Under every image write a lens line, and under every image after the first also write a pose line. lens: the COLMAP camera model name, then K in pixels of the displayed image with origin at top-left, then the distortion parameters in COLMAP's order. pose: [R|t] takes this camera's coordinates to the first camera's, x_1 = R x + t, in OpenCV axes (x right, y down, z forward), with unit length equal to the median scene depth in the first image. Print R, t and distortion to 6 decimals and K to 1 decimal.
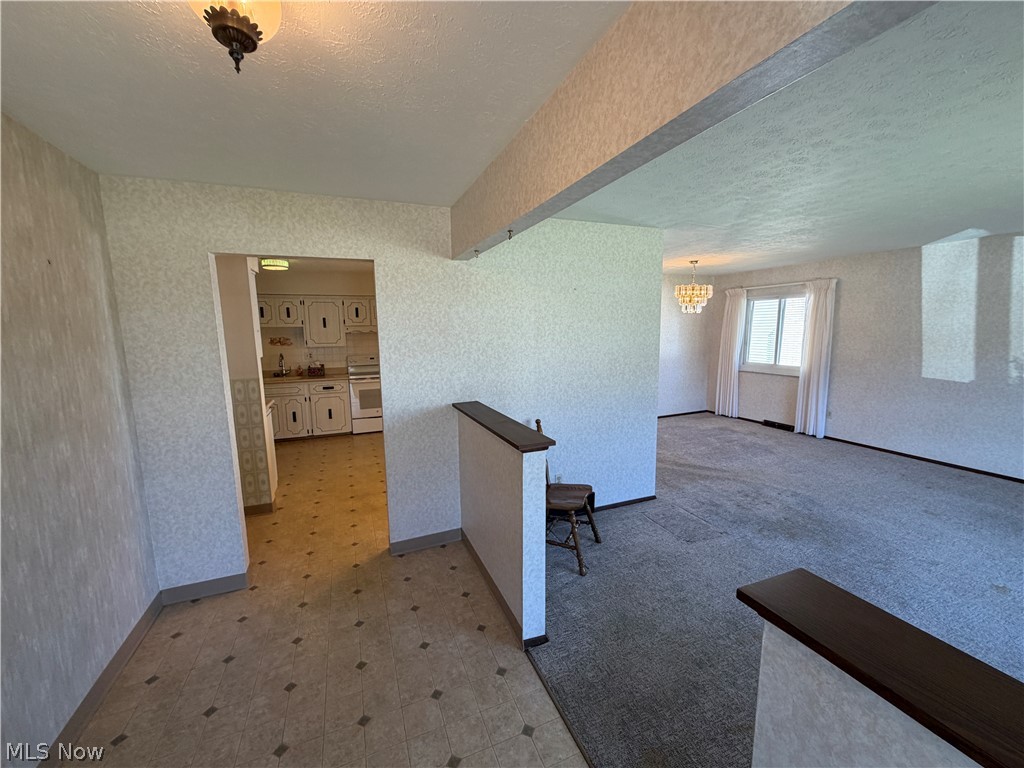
lens RADIAL K [[411.8, 0, 512.0], [0, 411.8, 382.2], [0, 0, 1]] dist [0.010272, 0.000456]
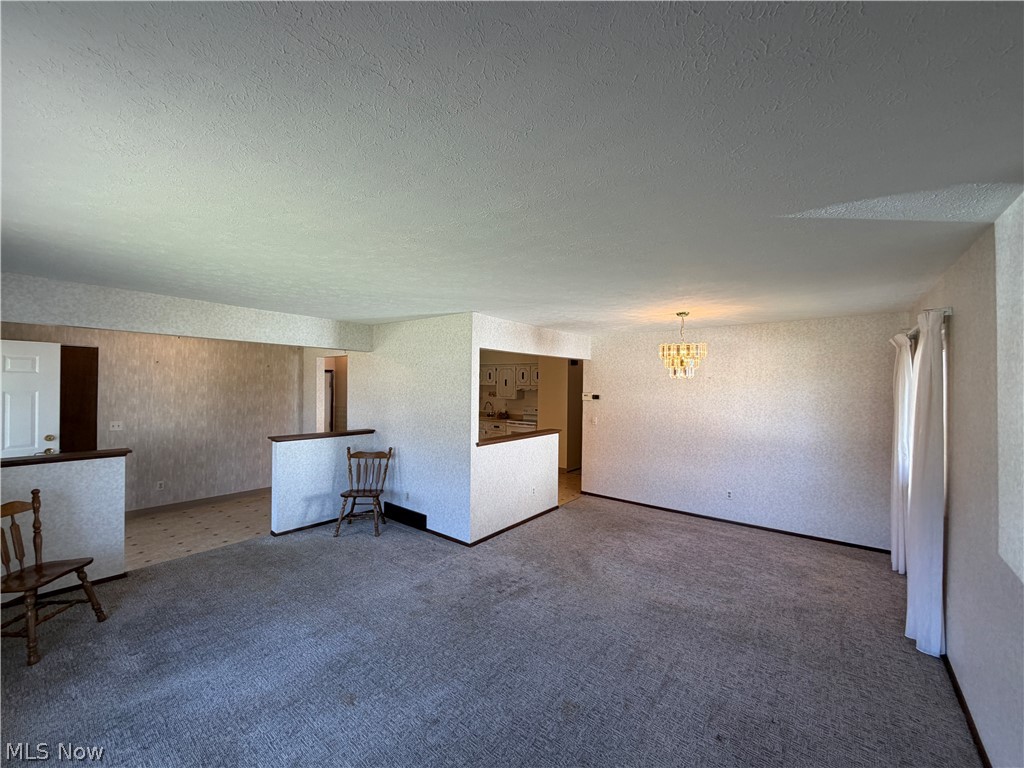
lens RADIAL K [[411.8, 0, 510.2], [0, 411.8, 385.1], [0, 0, 1]] dist [0.010272, 0.000456]
pose [[0.473762, 0.022438, -0.880367, 1.119948], [-0.136647, 0.989441, -0.048317, -0.087685], [0.869987, 0.143190, 0.471825, 0.422774]]
